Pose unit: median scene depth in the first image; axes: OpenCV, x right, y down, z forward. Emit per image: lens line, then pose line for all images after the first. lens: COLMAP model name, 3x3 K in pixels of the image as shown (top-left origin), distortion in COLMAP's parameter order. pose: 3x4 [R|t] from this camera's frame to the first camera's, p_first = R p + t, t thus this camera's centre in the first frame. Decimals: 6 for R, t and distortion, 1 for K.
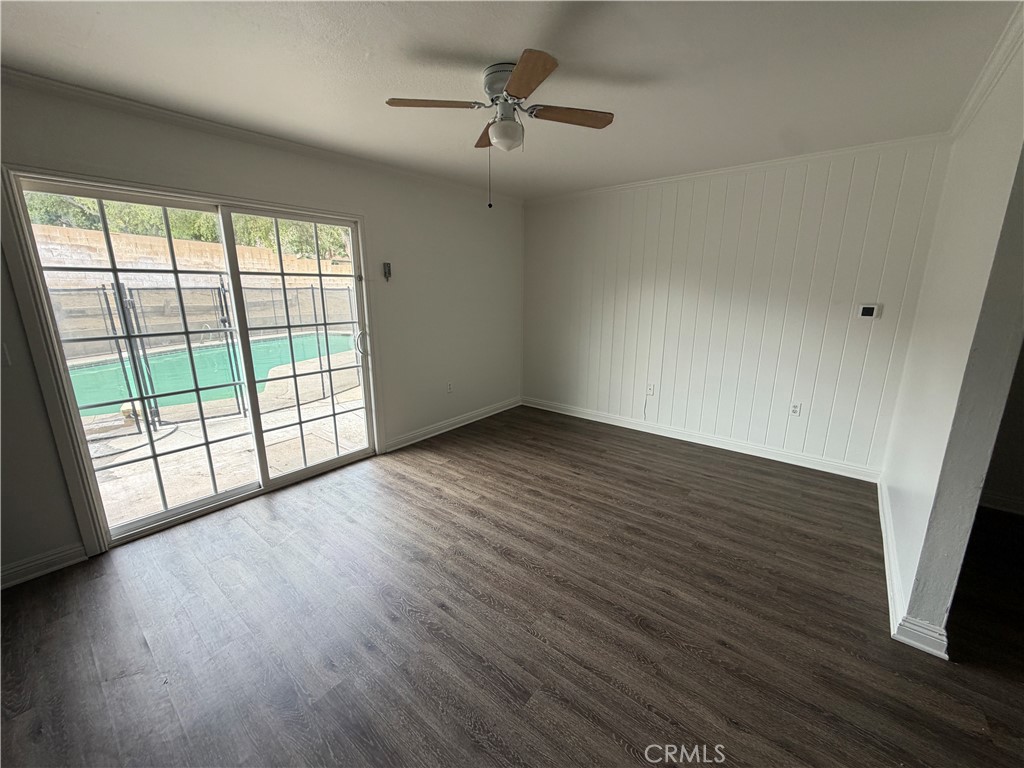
lens RADIAL K [[407.4, 0, 509.5], [0, 407.4, 384.4], [0, 0, 1]] dist [0.001653, 0.000246]
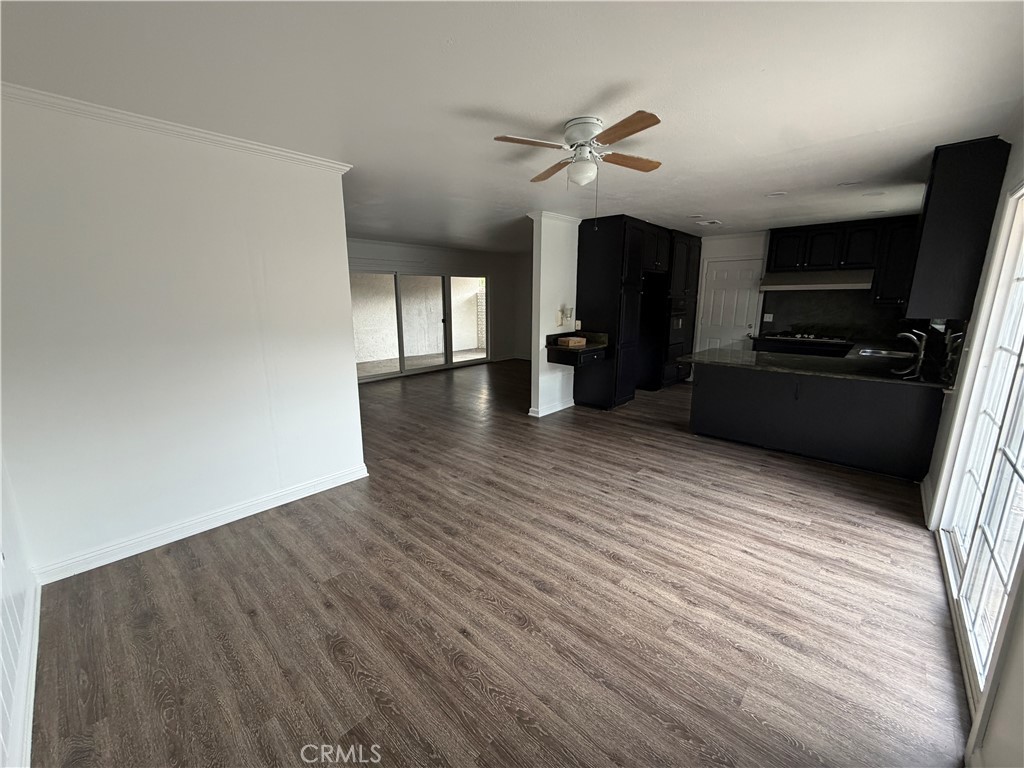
lens RADIAL K [[407.4, 0, 509.5], [0, 407.4, 384.4], [0, 0, 1]] dist [0.001653, 0.000246]
pose [[-0.998269, -0.008321, 0.058226, 0.088960], [0.017423, 0.903675, 0.427865, -0.380305], [-0.056178, 0.428139, -0.901965, 1.587554]]
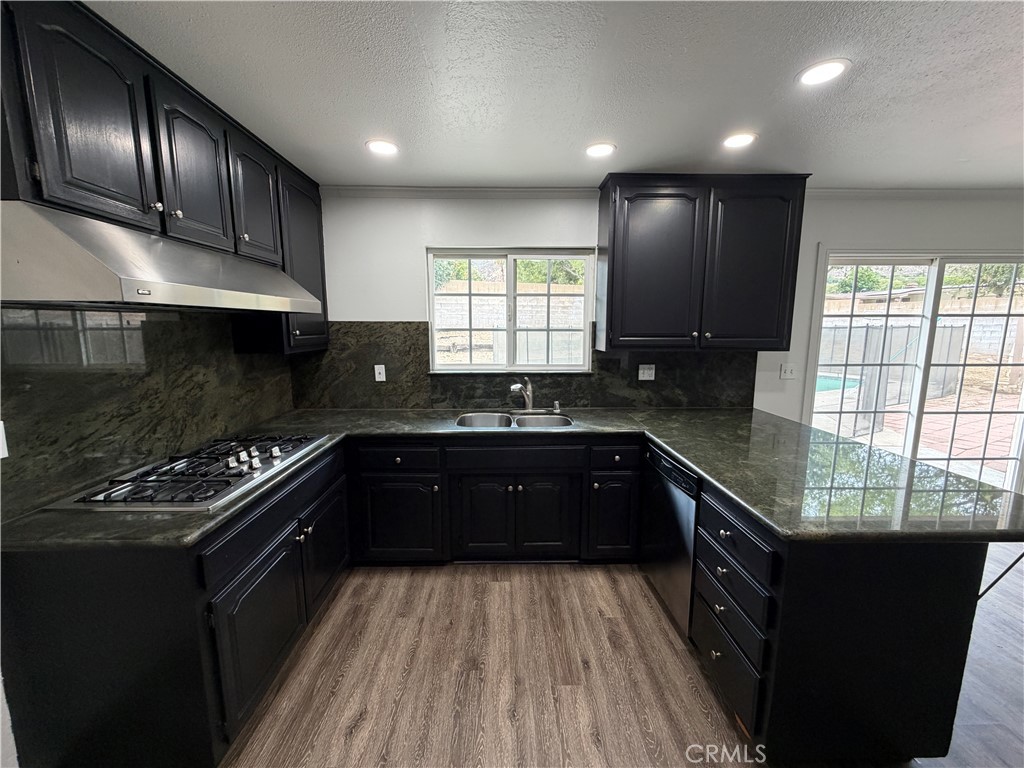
lens RADIAL K [[407.4, 0, 509.5], [0, 407.4, 384.4], [0, 0, 1]] dist [0.001653, 0.000246]
pose [[0.649024, 0.106287, -0.753306, -0.529839], [-0.174166, 0.984653, -0.011126, 0.117812], [0.740563, 0.138421, 0.657576, -0.535623]]
